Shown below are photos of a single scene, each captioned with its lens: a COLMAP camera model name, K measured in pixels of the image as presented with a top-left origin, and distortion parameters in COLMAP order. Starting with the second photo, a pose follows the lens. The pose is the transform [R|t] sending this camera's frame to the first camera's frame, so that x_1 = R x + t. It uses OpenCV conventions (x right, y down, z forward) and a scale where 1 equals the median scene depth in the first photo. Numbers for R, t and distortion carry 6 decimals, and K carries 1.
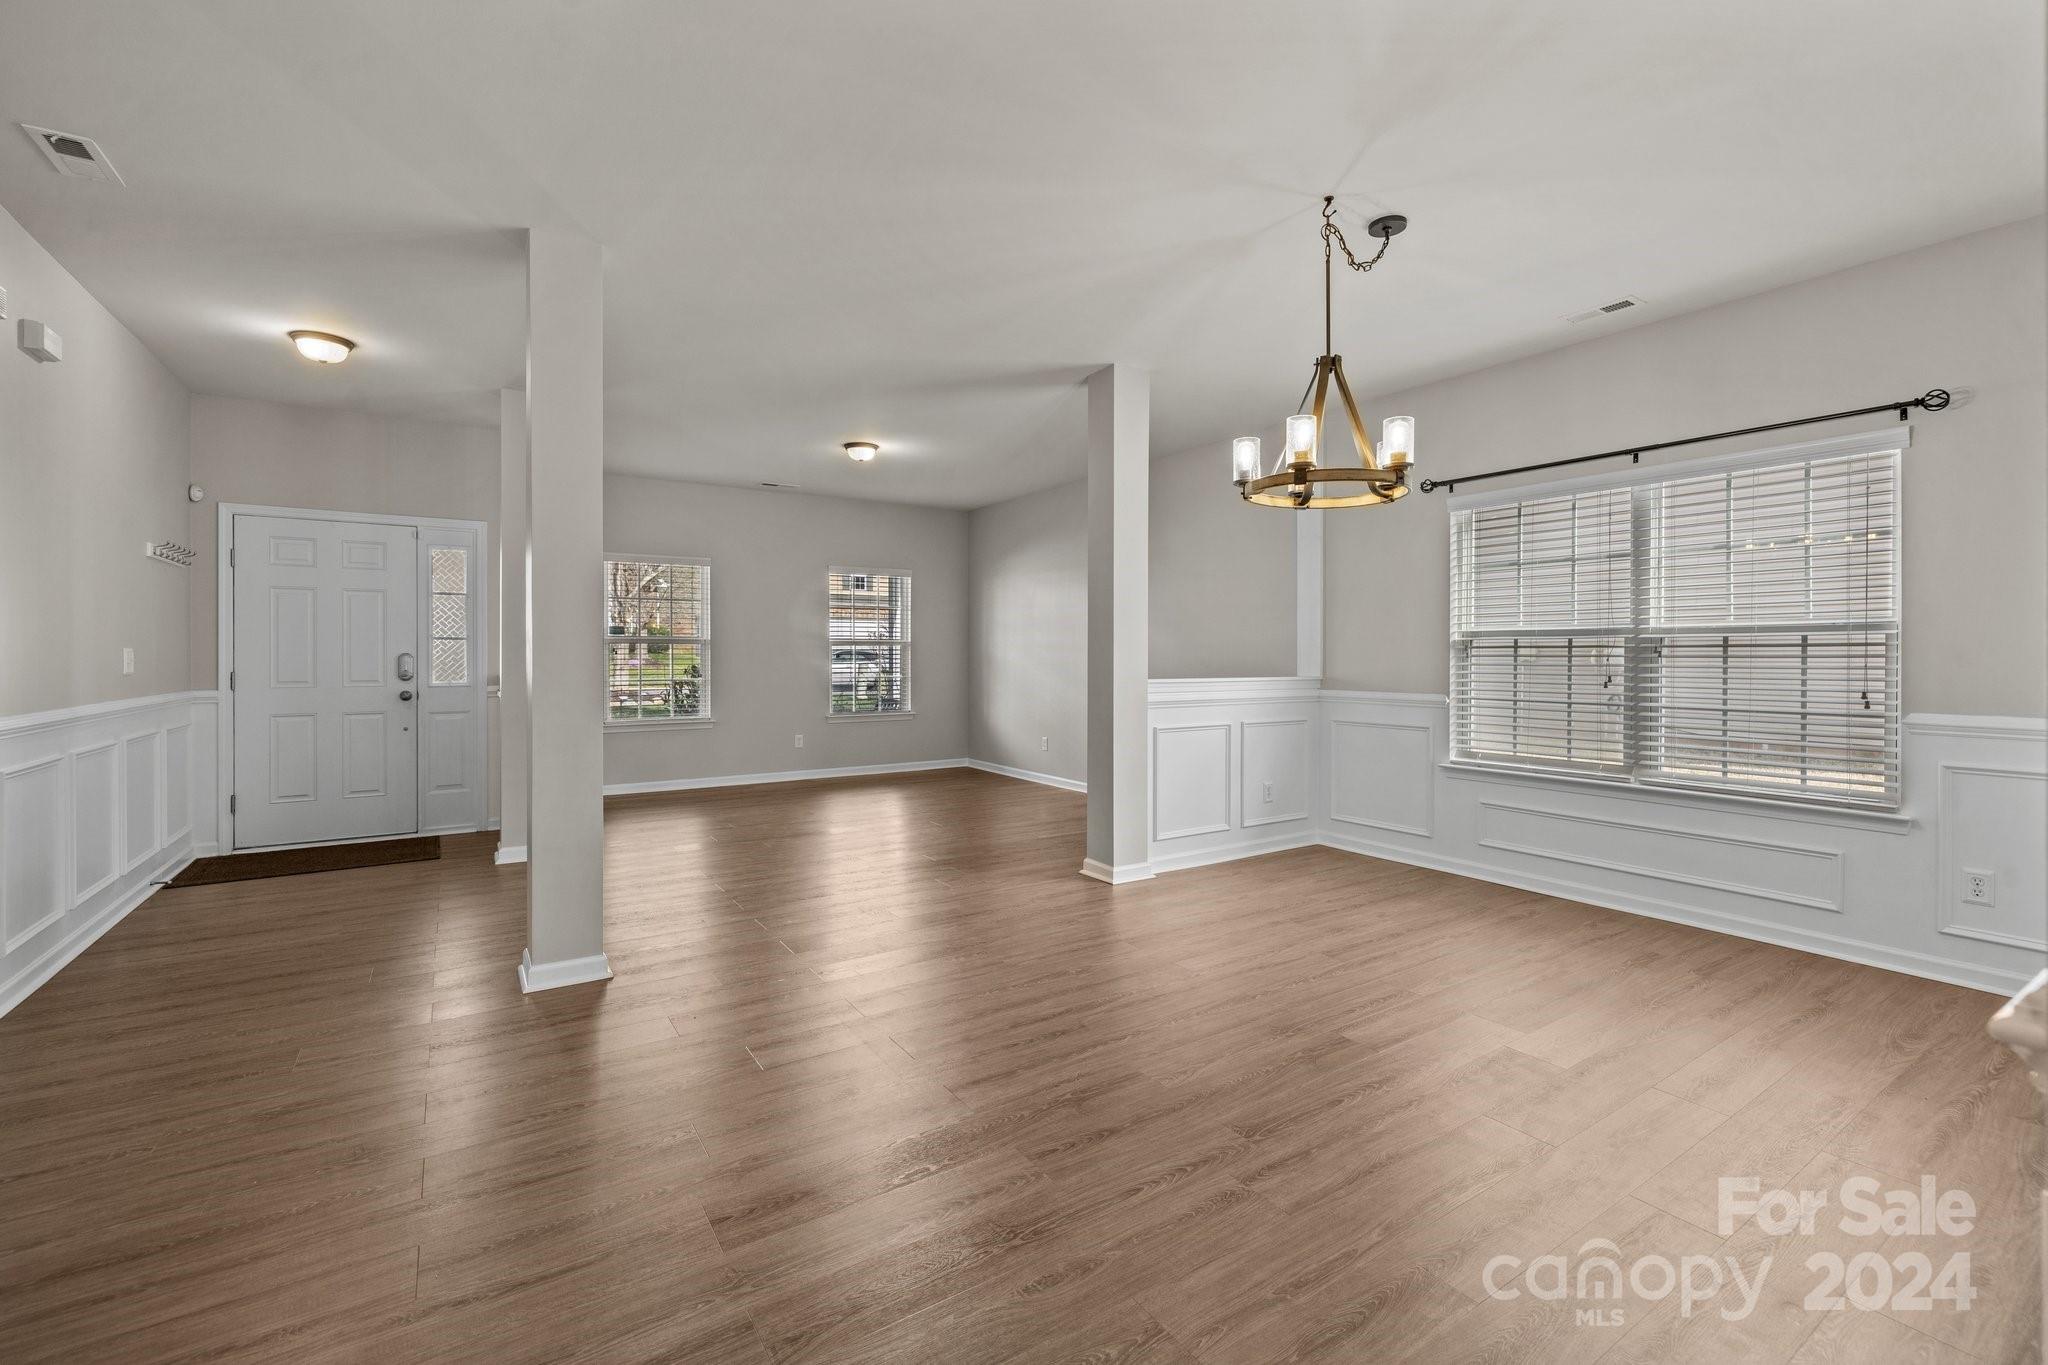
lens RADIAL K [[868.9, 0, 1026.1], [0, 868.9, 654.8], [0, 0, 1]] dist [-0.000185, -0.000113]
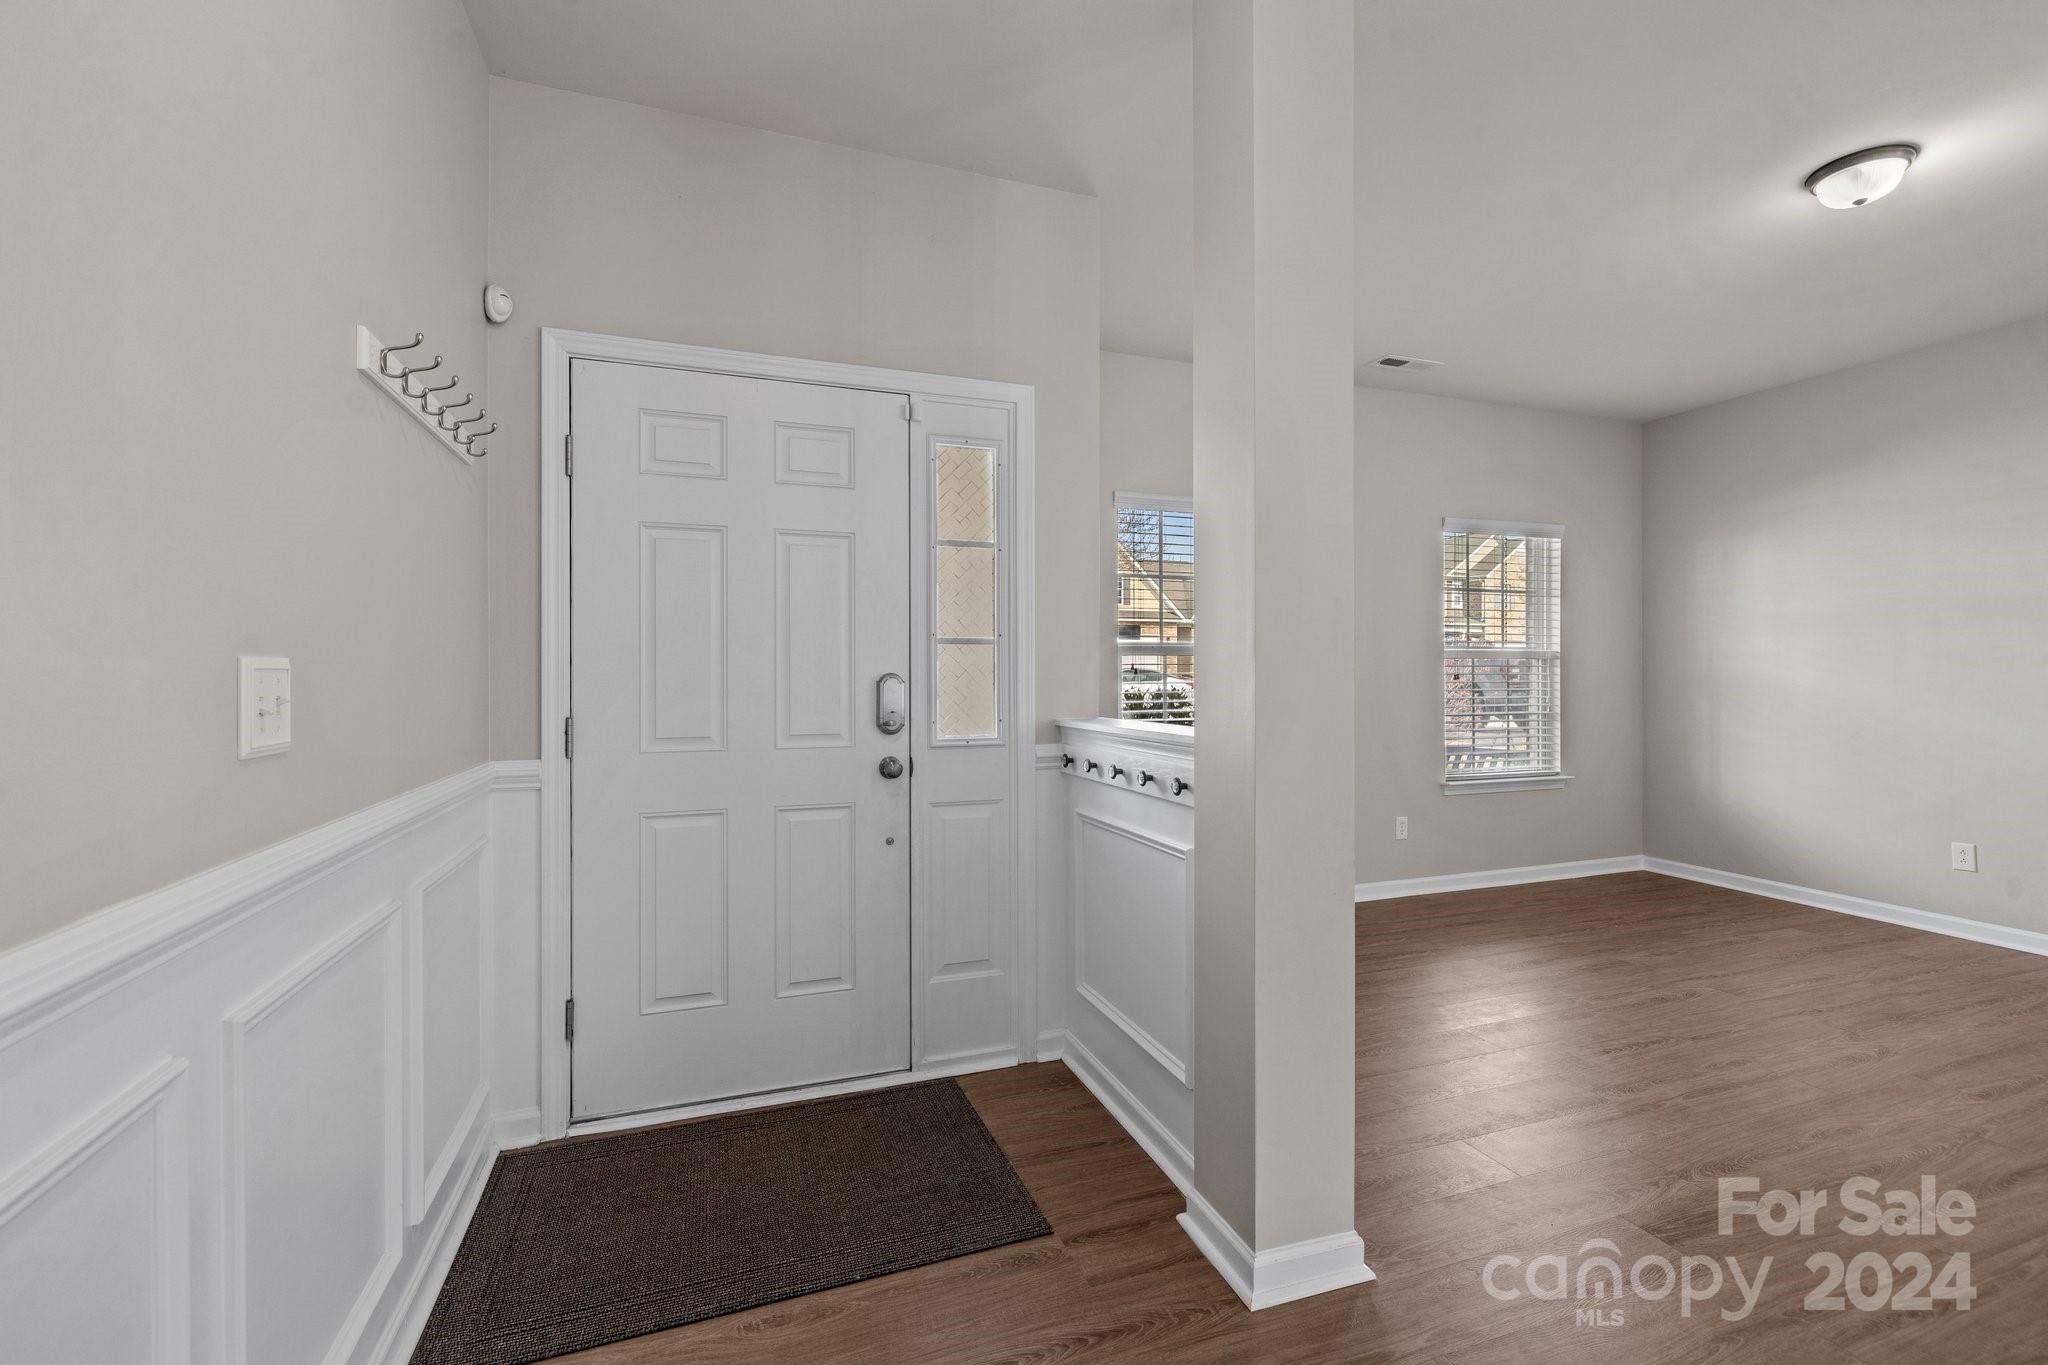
lens RADIAL K [[875.3, 0, 1028.5], [0, 875.3, 672.4], [0, 0, 1]] dist [0.001105, 0.000296]
pose [[0.973463, -0.001698, -0.228837, -0.545426], [0.001344, 0.999998, -0.001703, -0.001580], [0.228839, 0.001350, 0.973463, 0.579342]]
